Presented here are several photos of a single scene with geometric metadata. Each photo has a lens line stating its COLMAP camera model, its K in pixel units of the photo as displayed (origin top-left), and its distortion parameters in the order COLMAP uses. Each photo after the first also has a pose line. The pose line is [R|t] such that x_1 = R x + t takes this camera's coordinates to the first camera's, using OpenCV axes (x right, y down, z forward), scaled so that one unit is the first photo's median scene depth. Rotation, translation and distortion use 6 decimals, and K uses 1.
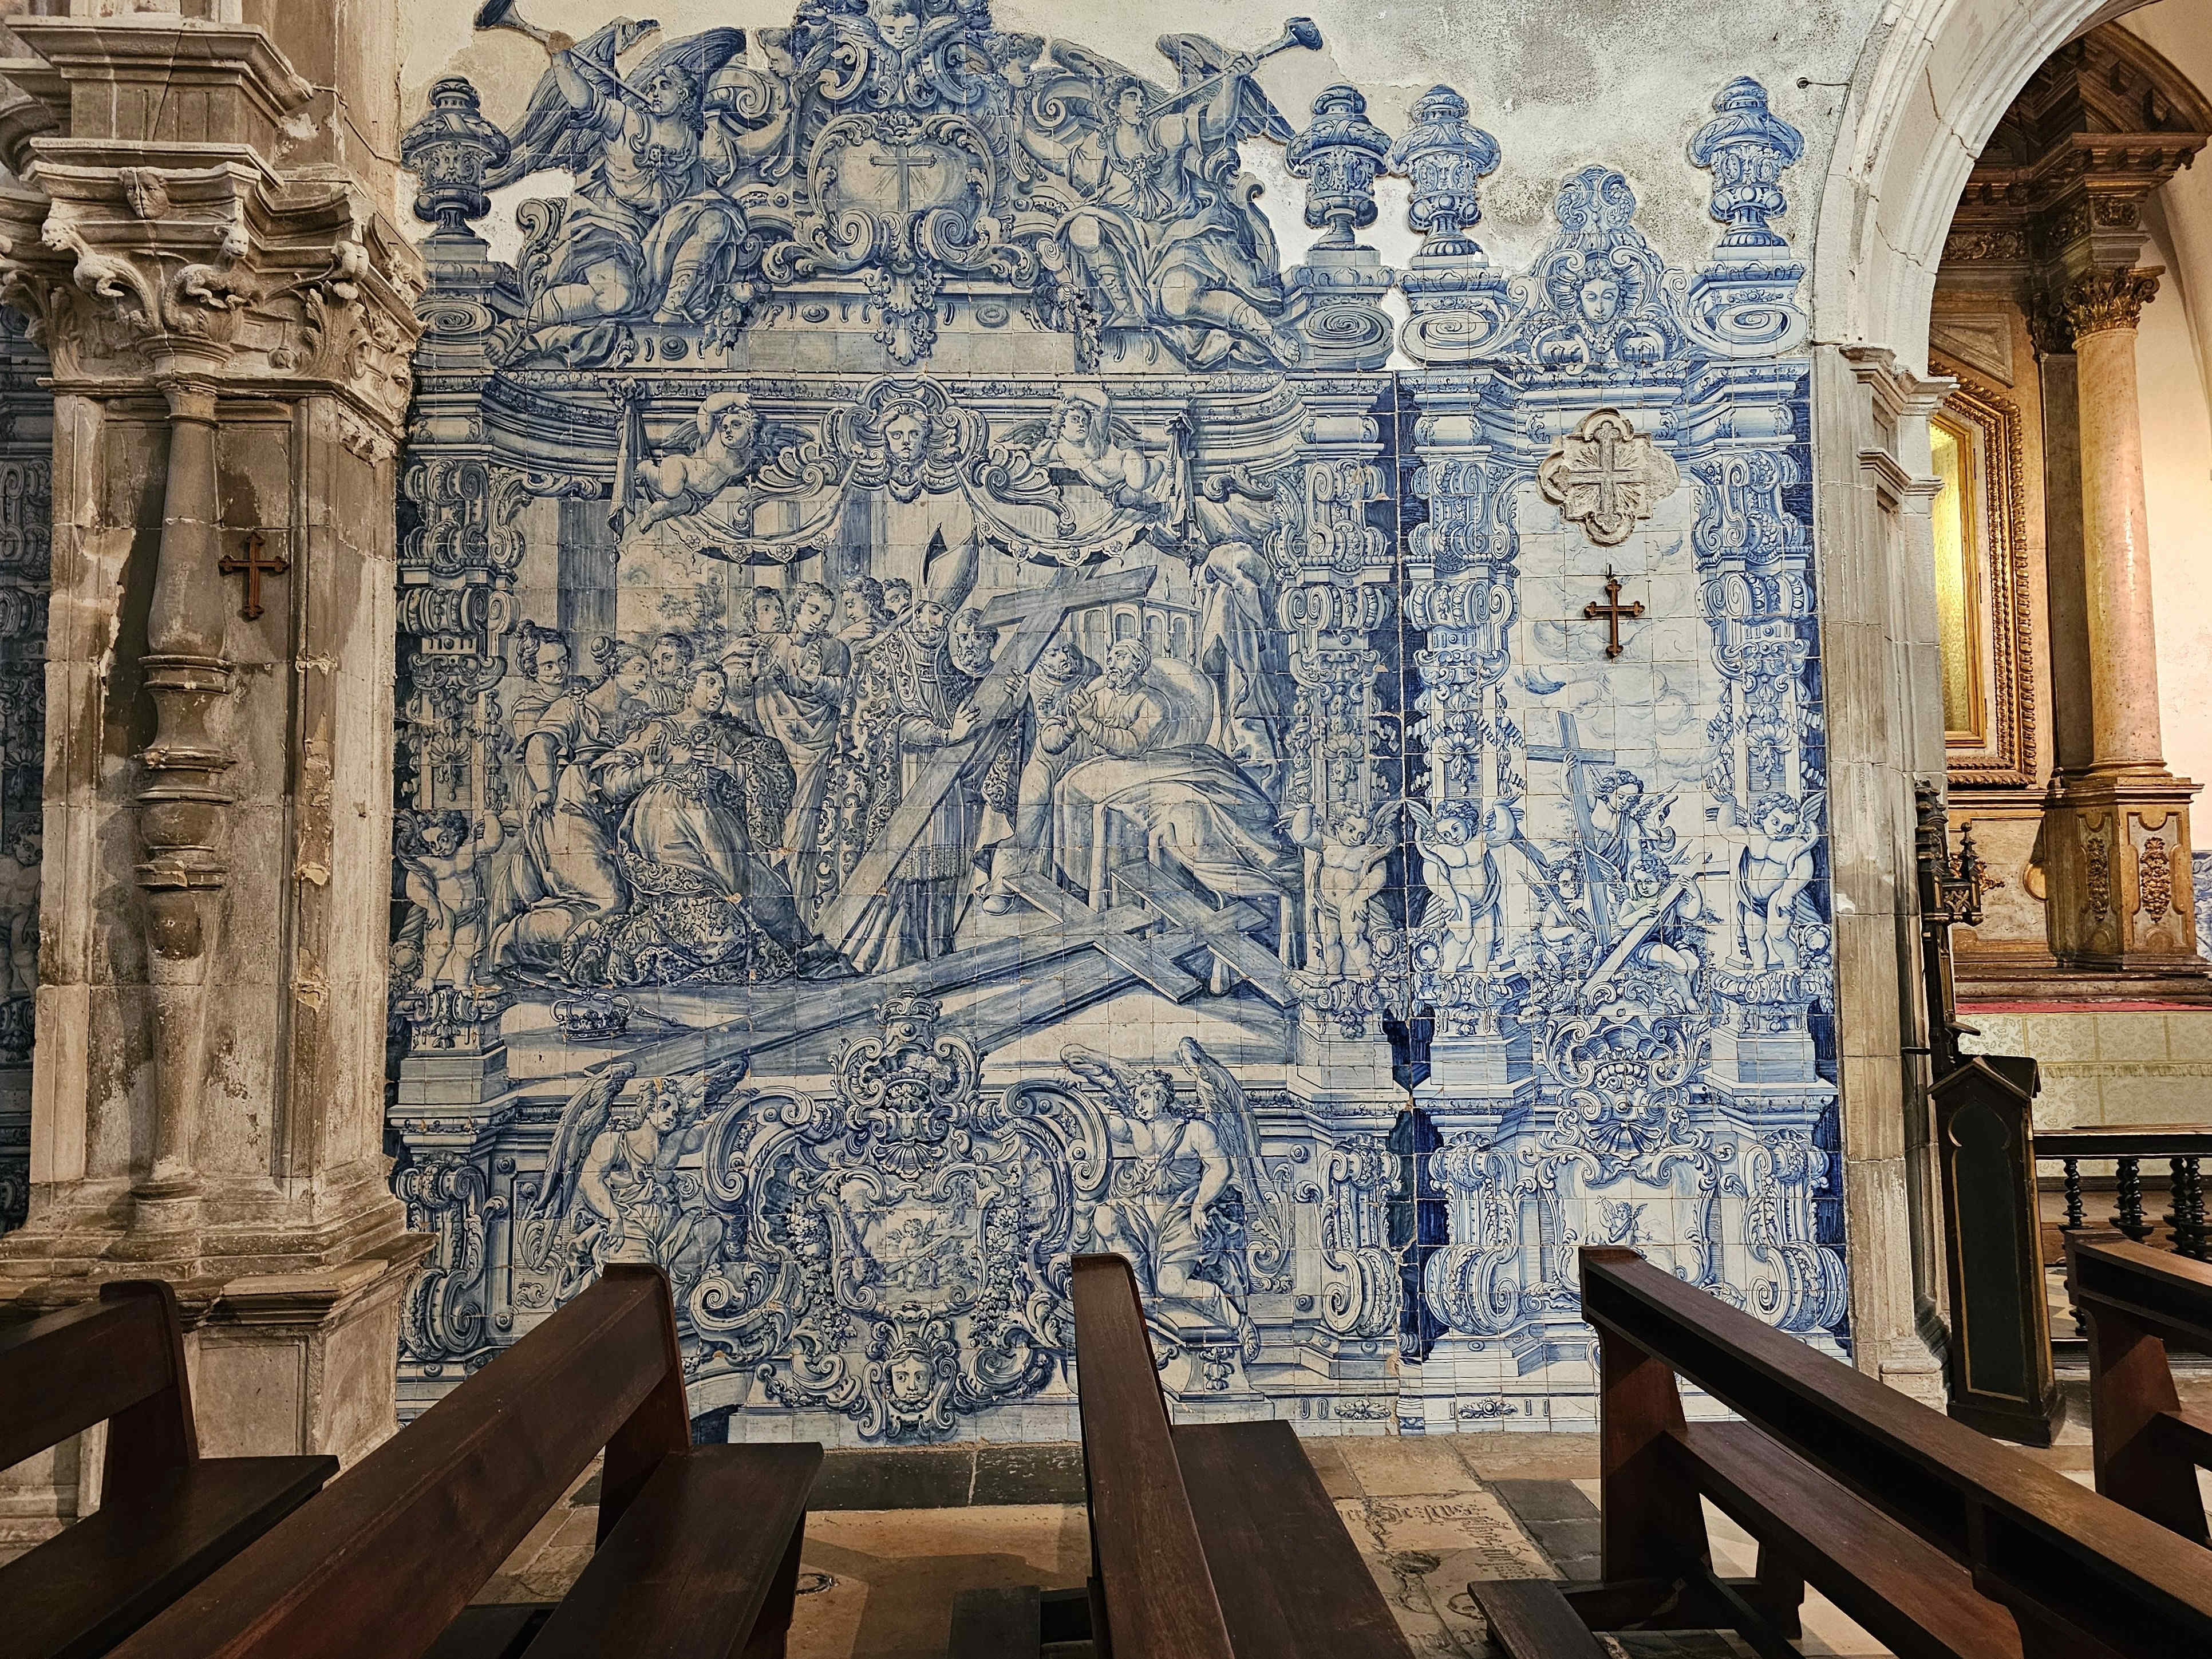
lens RADIAL K [[1462.6, 0, 1105.0], [0, 1462.6, 833.2], [0, 0, 1]] dist [0.002112, 0.000433]
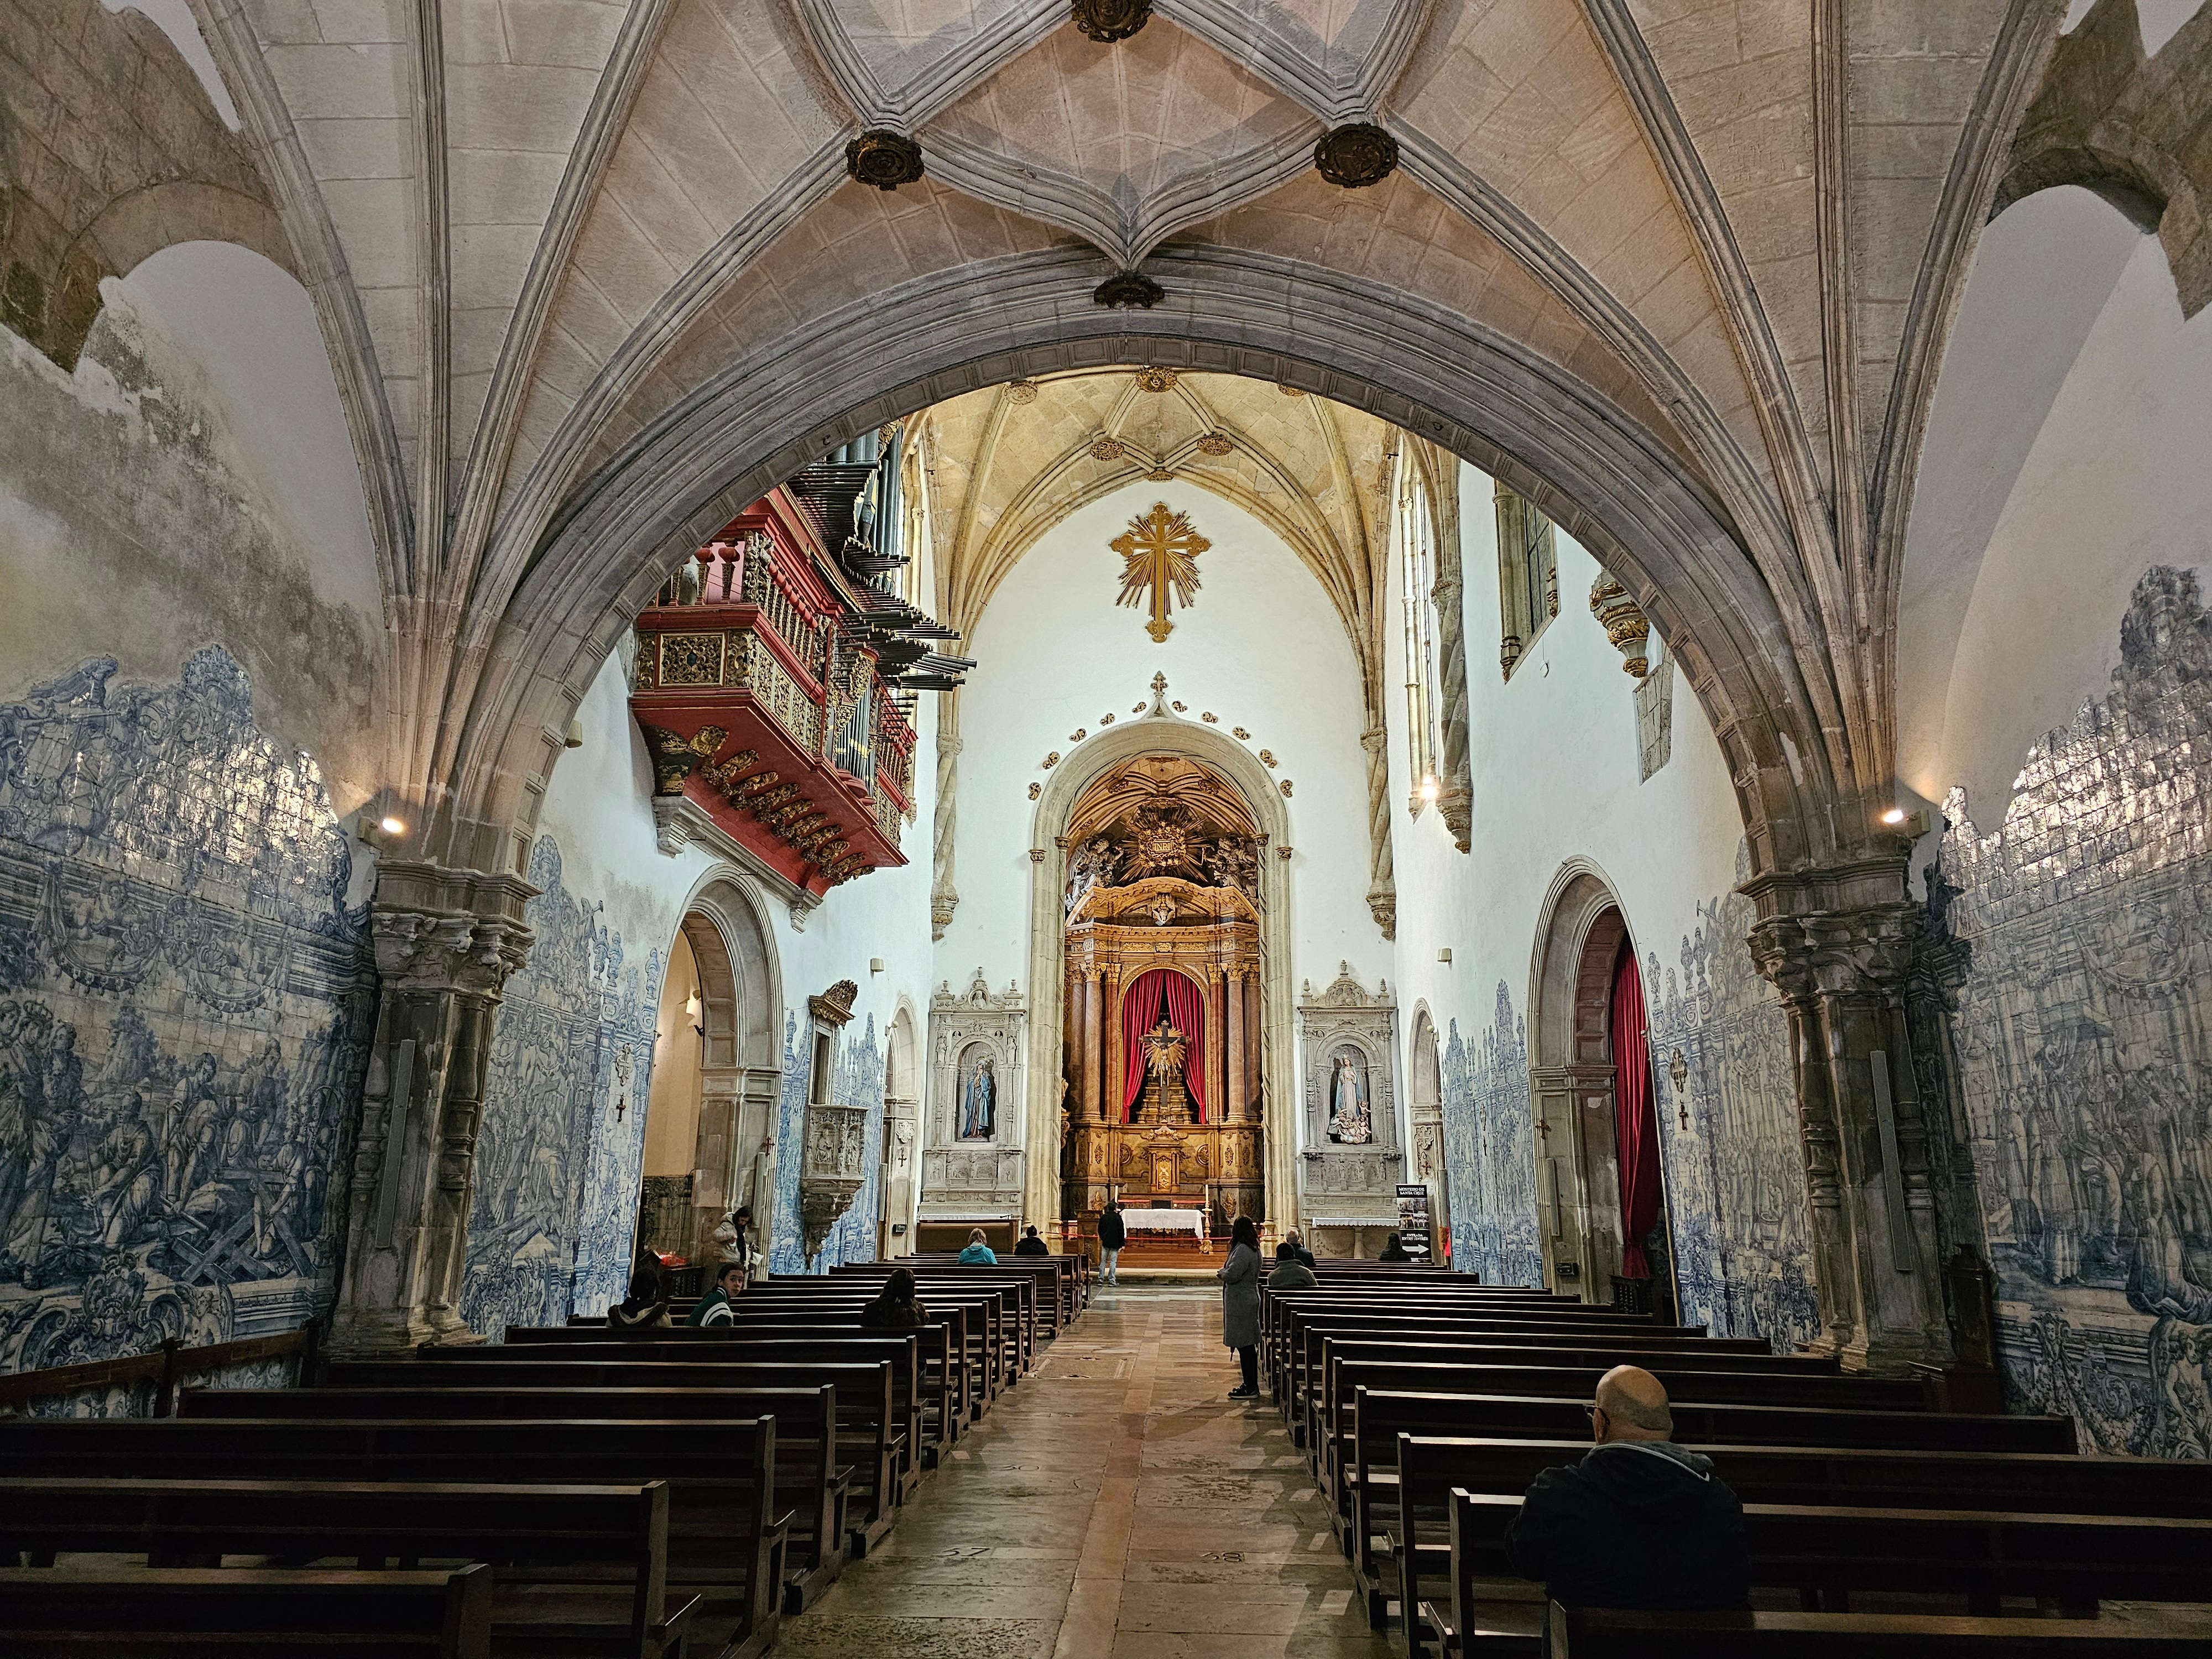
lens RADIAL K [[1462.6, 0, 1107.5], [0, 1462.6, 826.9], [0, 0, 1]] dist [0.002112, 0.000433]
pose [[0.074287, 0.260023, 0.962741, -2.786113], [-0.082338, 0.963711, -0.253932, -0.018814], [-0.993832, -0.060406, 0.093001, -0.309458]]
